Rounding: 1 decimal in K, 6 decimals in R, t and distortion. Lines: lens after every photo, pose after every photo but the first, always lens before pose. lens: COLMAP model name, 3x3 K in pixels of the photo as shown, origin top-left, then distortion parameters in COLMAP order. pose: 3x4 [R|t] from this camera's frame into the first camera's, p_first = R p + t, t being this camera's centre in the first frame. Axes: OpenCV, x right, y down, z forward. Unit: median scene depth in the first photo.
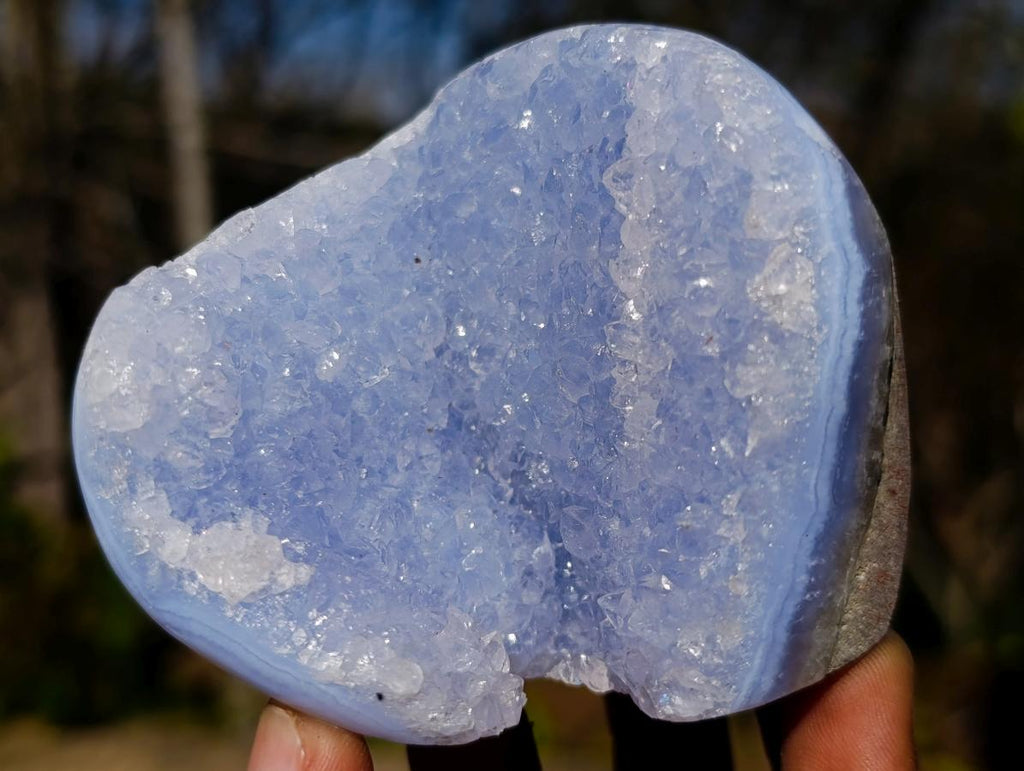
lens RADIAL K [[1519.9, 0, 514.1], [0, 1519.9, 373.0], [0, 0, 1]] dist [0.350855, -2.355496]
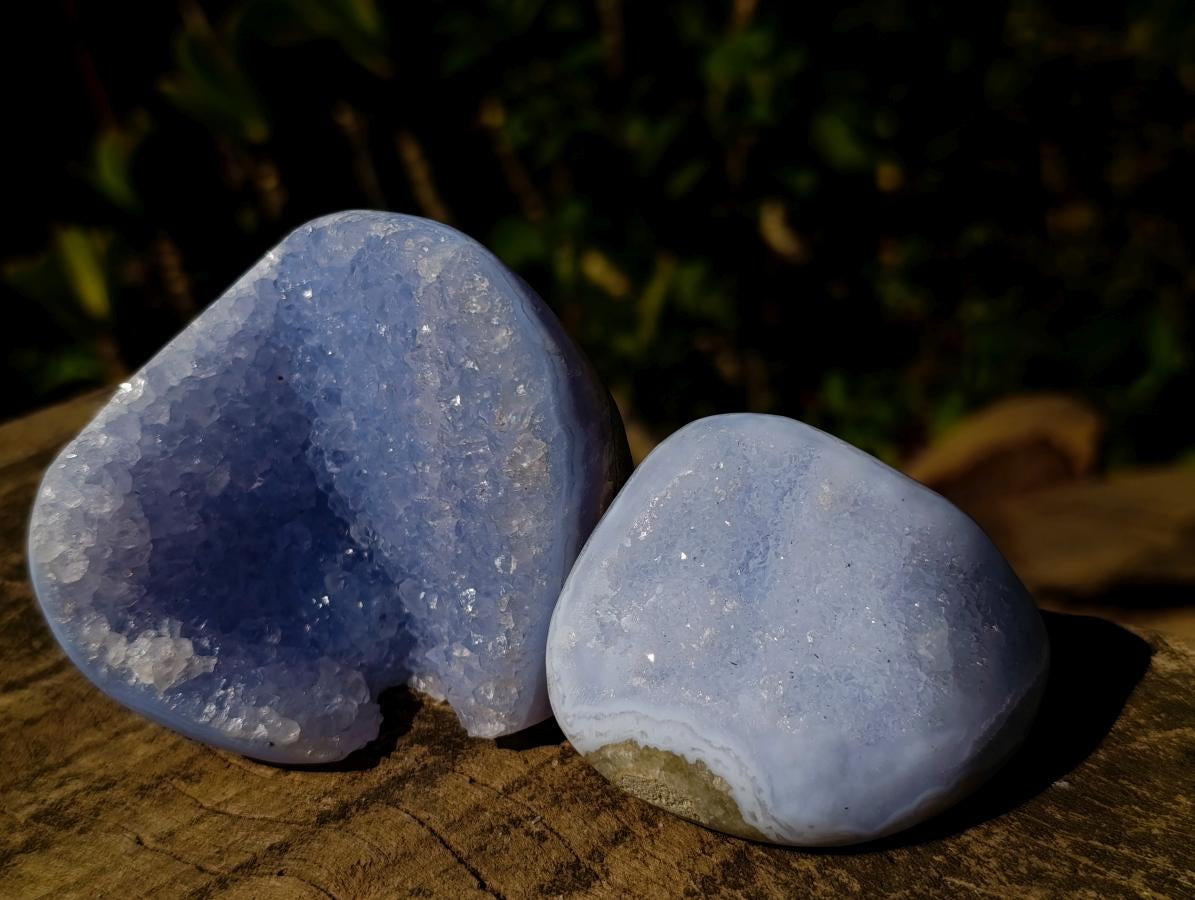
lens RADIAL K [[1773.7, 0, 600.0], [0, 1773.7, 435.4], [0, 0, 1]] dist [0.350855, -2.355496]
pose [[0.997428, -0.068691, 0.020467, 0.203918], [0.060947, 0.963100, 0.262153, -0.487585], [-0.037720, -0.260232, 0.964809, -0.560355]]
